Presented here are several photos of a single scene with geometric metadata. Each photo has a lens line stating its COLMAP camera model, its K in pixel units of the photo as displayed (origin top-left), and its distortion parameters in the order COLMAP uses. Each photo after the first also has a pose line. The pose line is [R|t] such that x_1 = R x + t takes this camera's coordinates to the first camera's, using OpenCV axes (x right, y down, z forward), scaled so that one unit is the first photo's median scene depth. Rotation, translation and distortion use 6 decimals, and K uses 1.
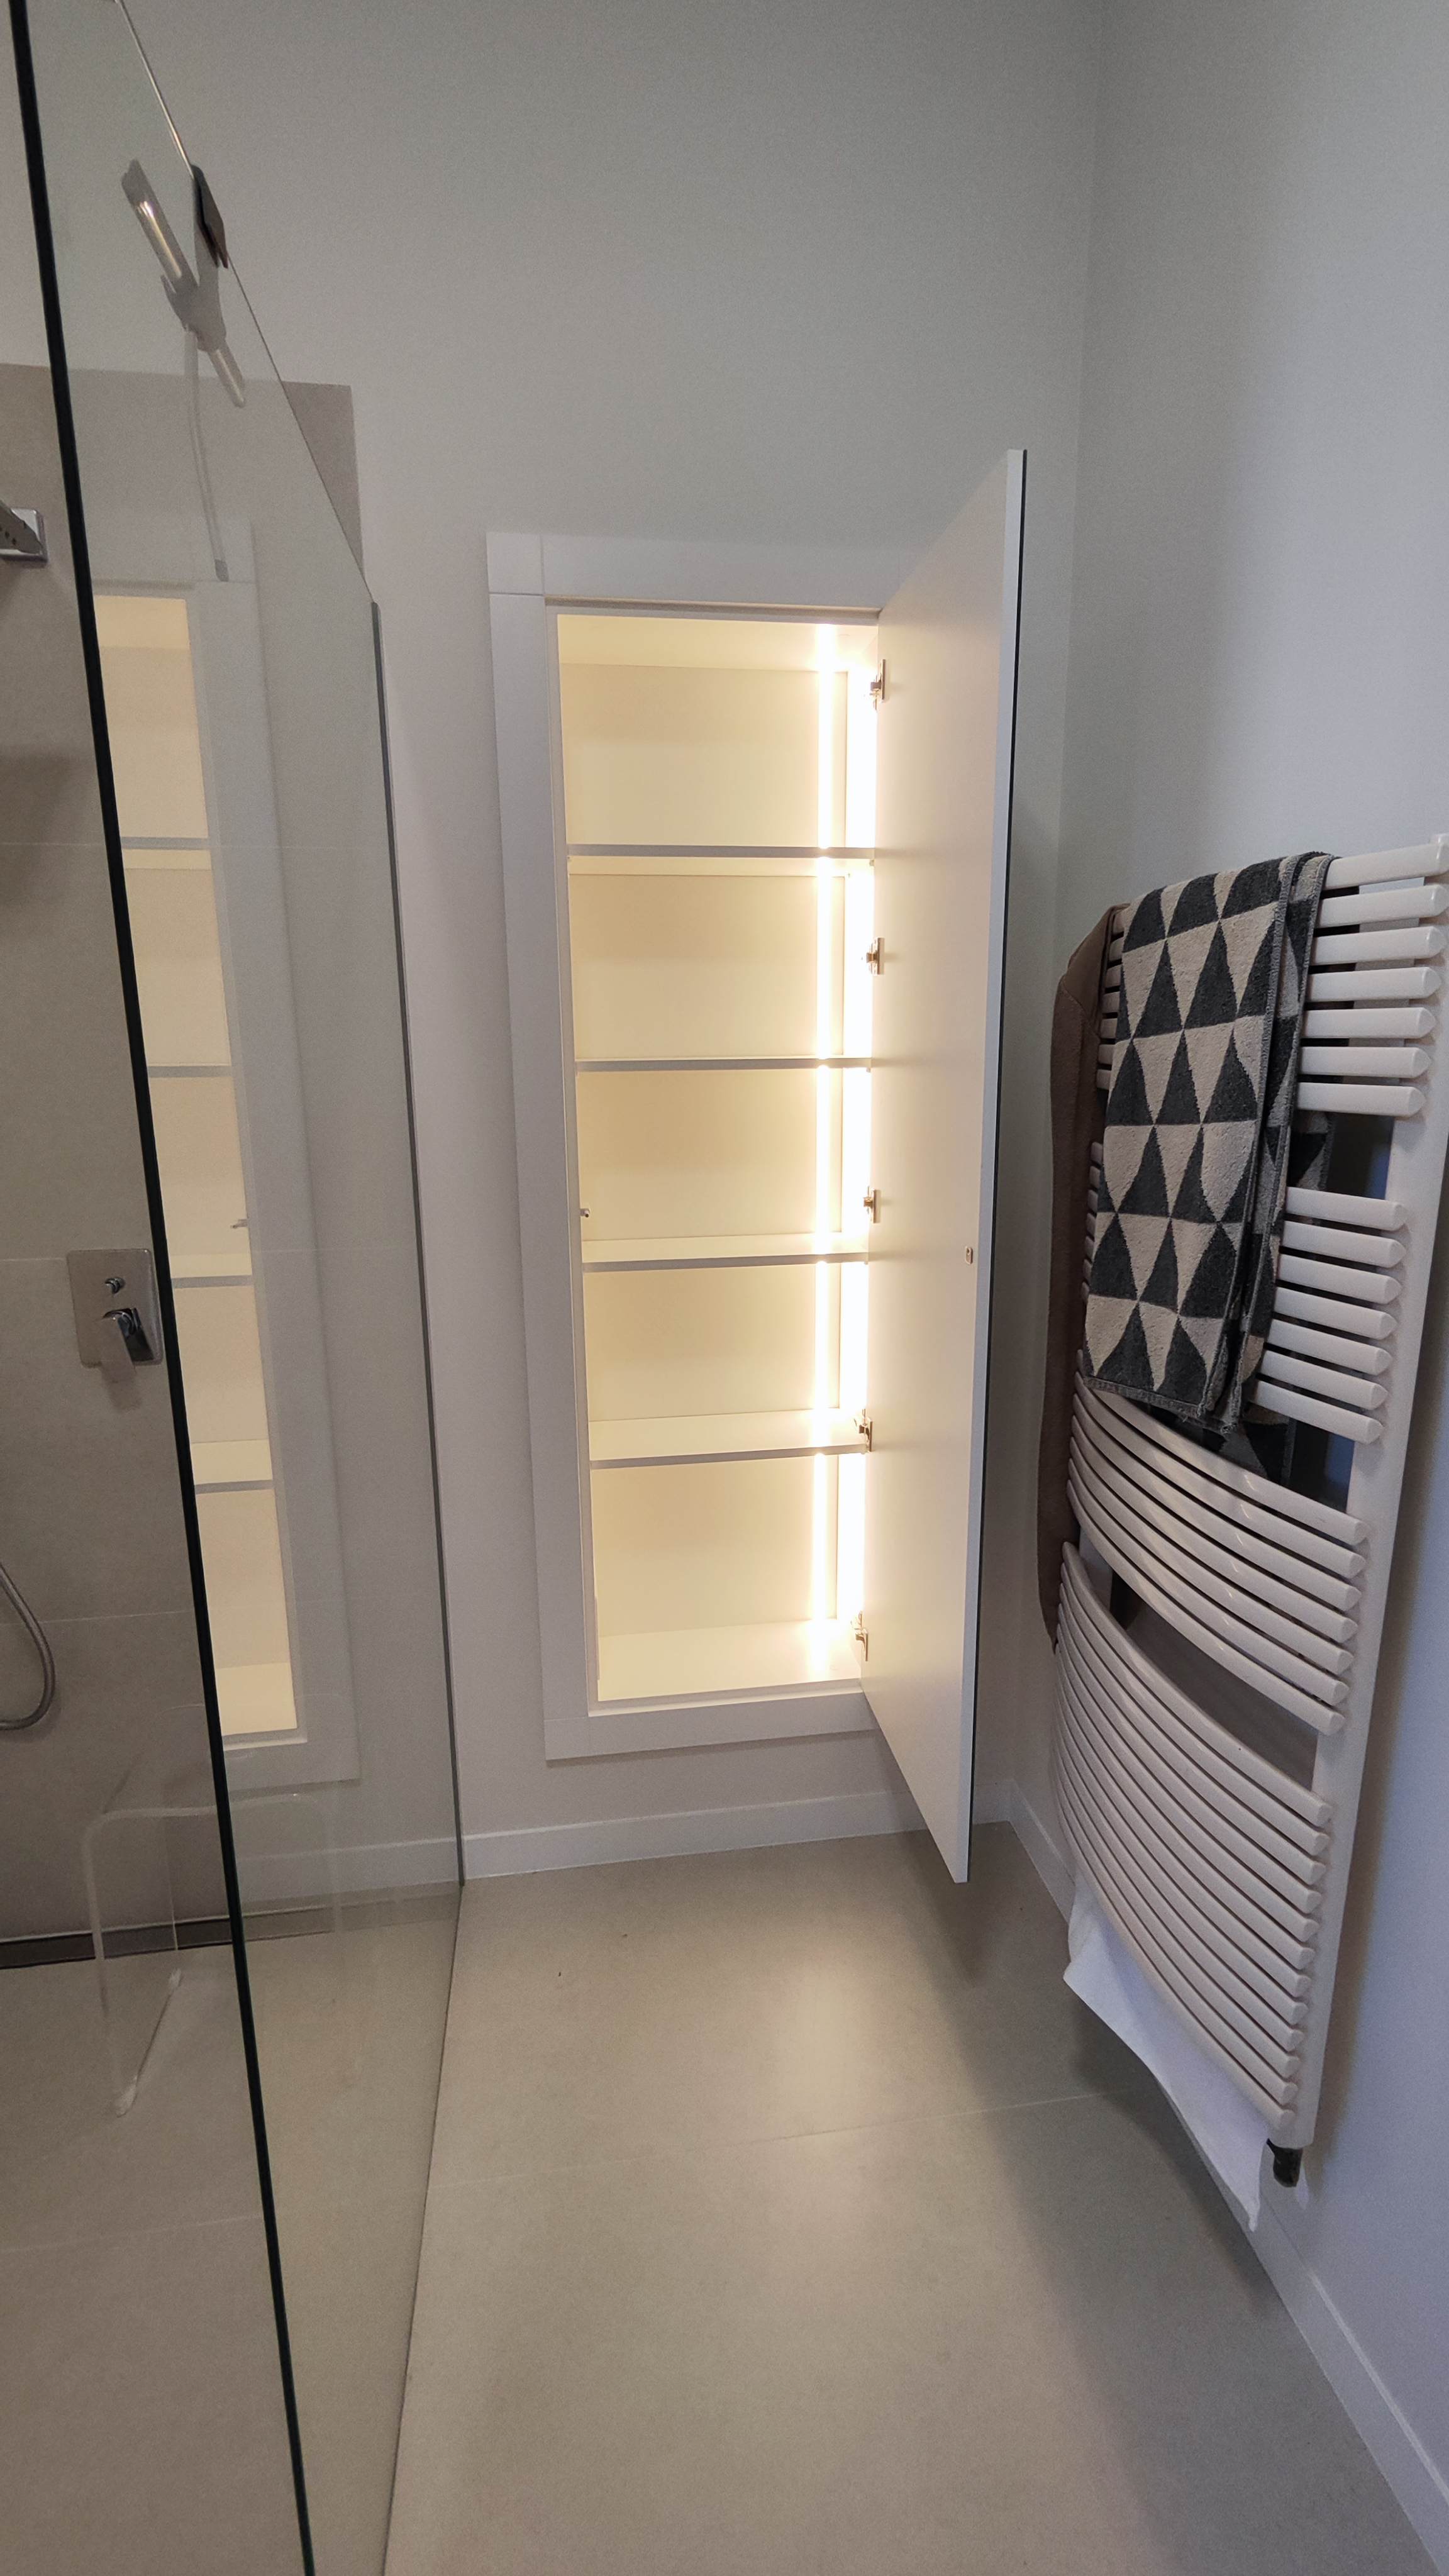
lens RADIAL K [[1174.4, 0, 724.5], [0, 1174.4, 1288.0], [0, 0, 1]] dist [-0.001970, -0.000043]
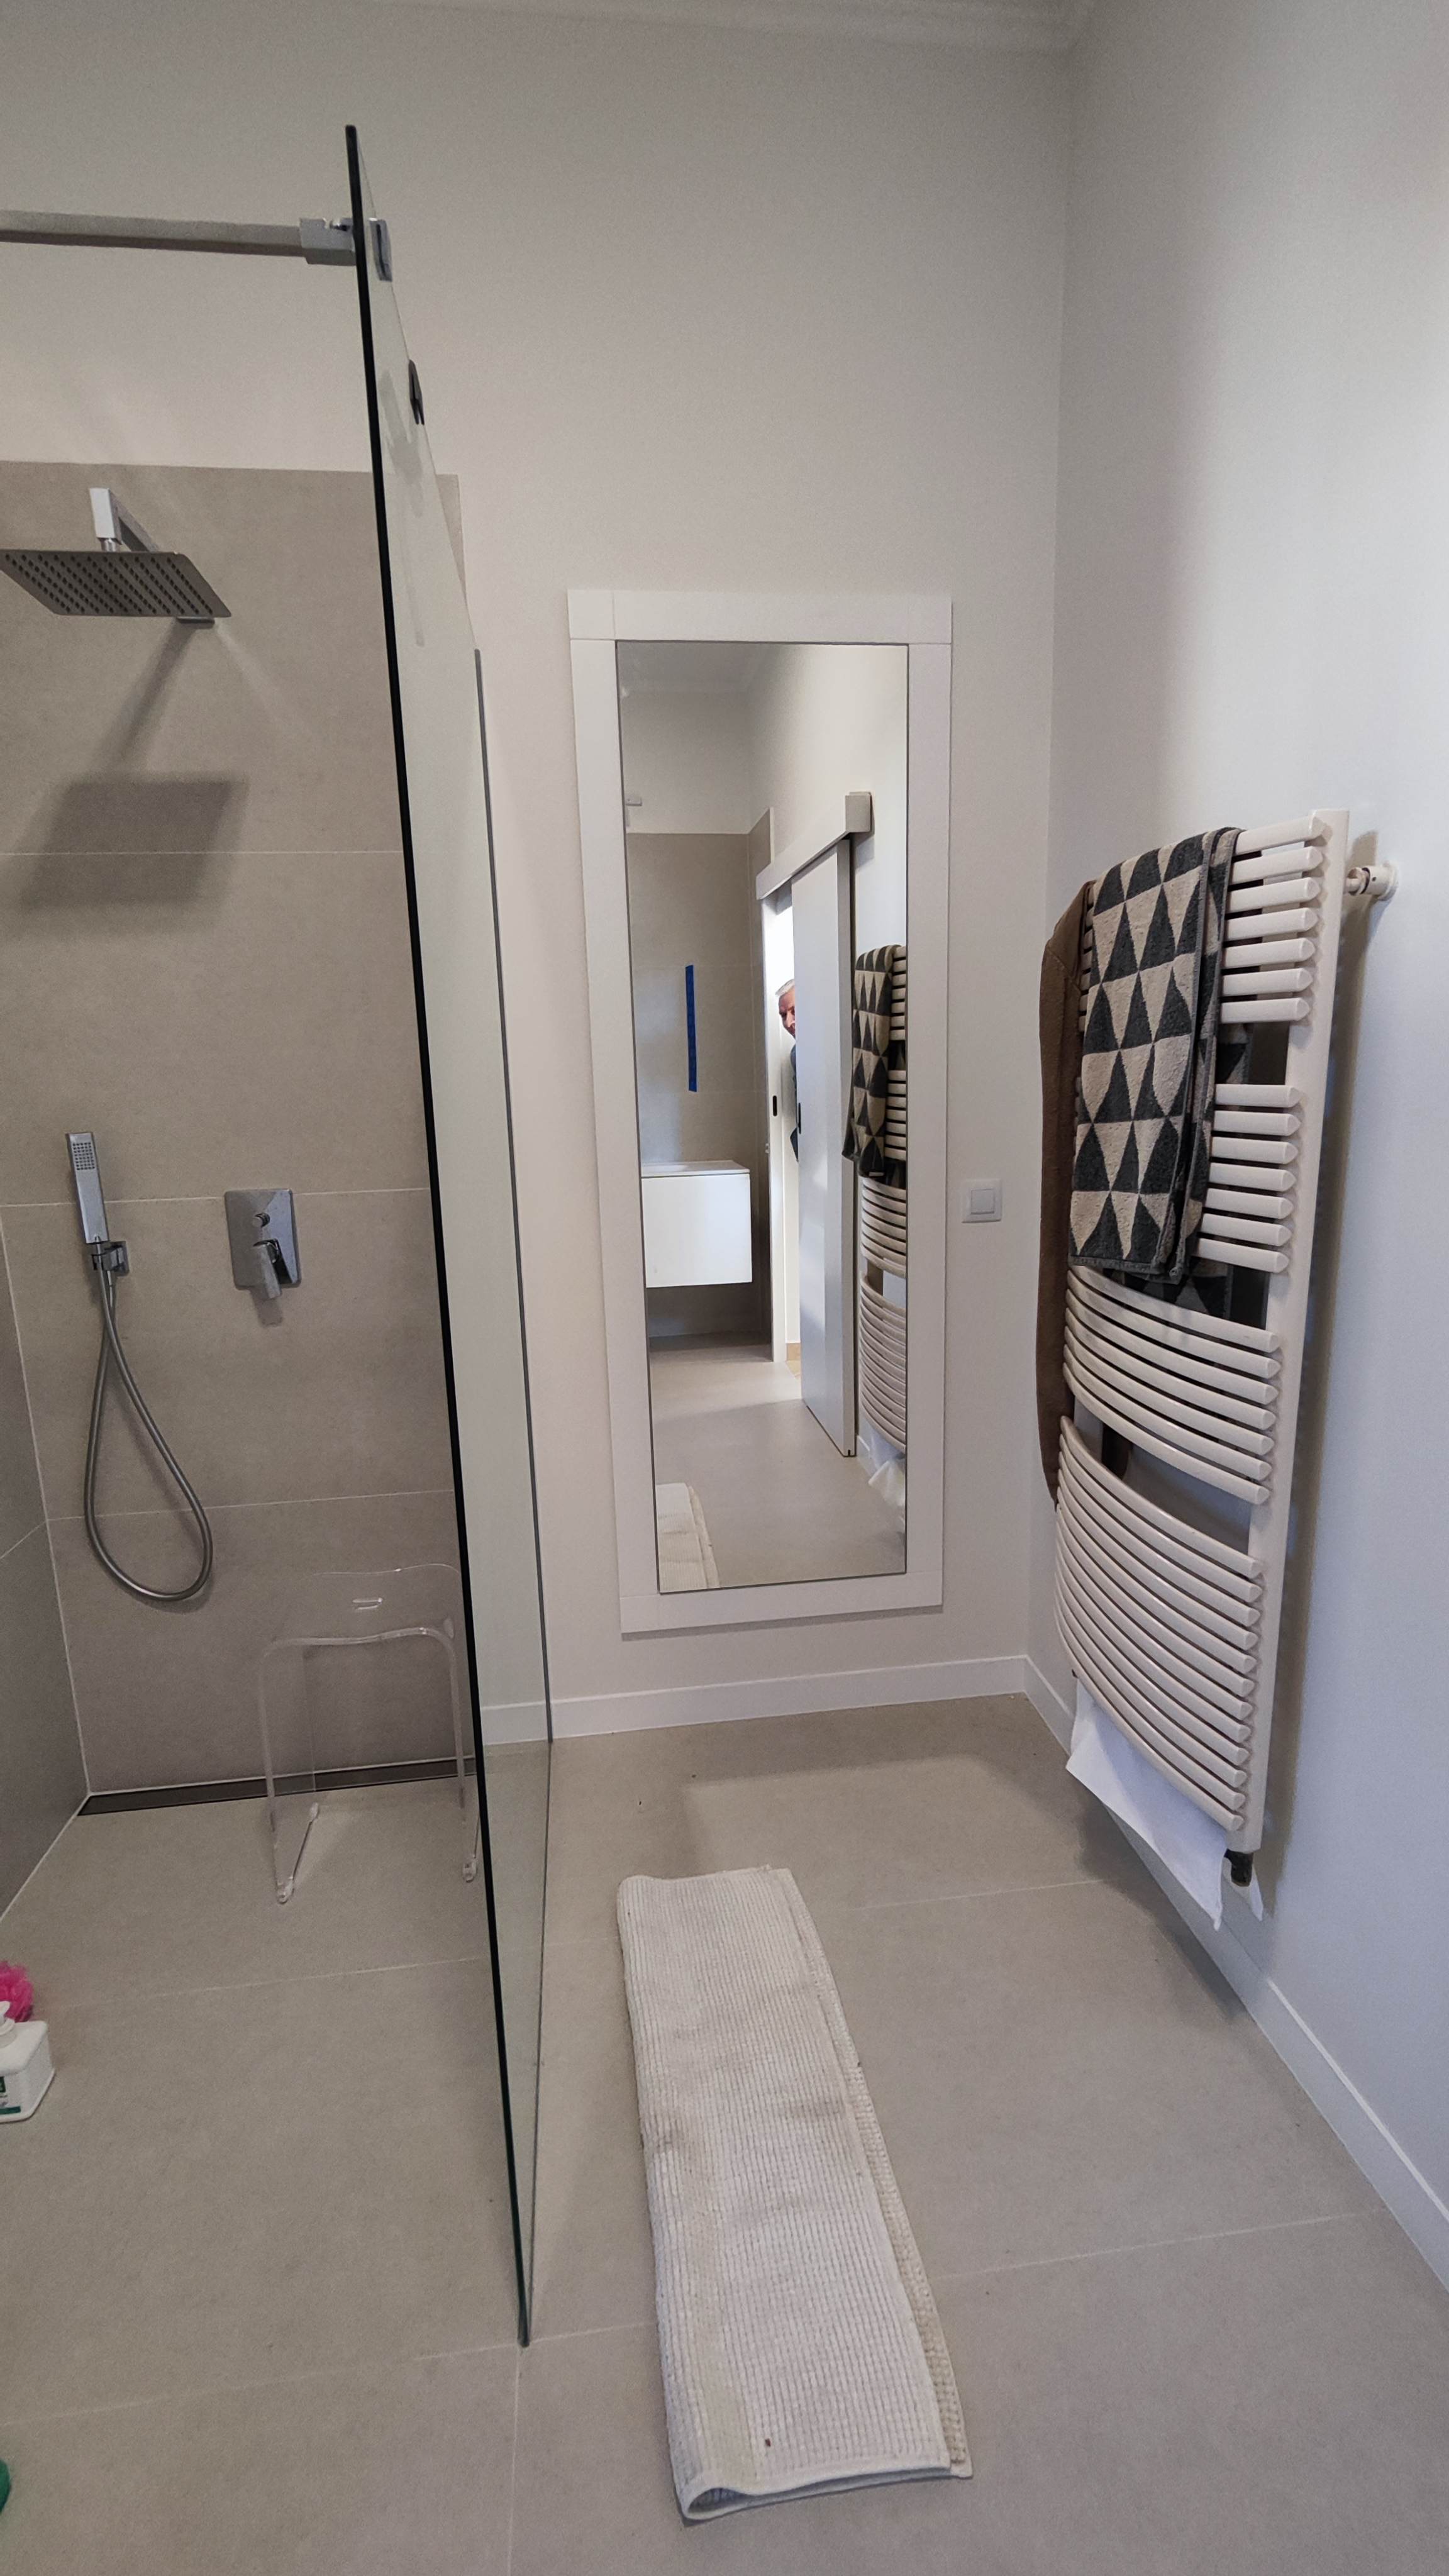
lens RADIAL K [[1174.3, 0, 724.5], [0, 1174.3, 1288.0], [0, 0, 1]] dist [0.003137, 0.000498]
pose [[0.999757, -0.014906, -0.016213, -0.046652], [0.014652, 0.999769, -0.015708, 0.142832], [0.016443, 0.015467, 0.999745, -0.292291]]
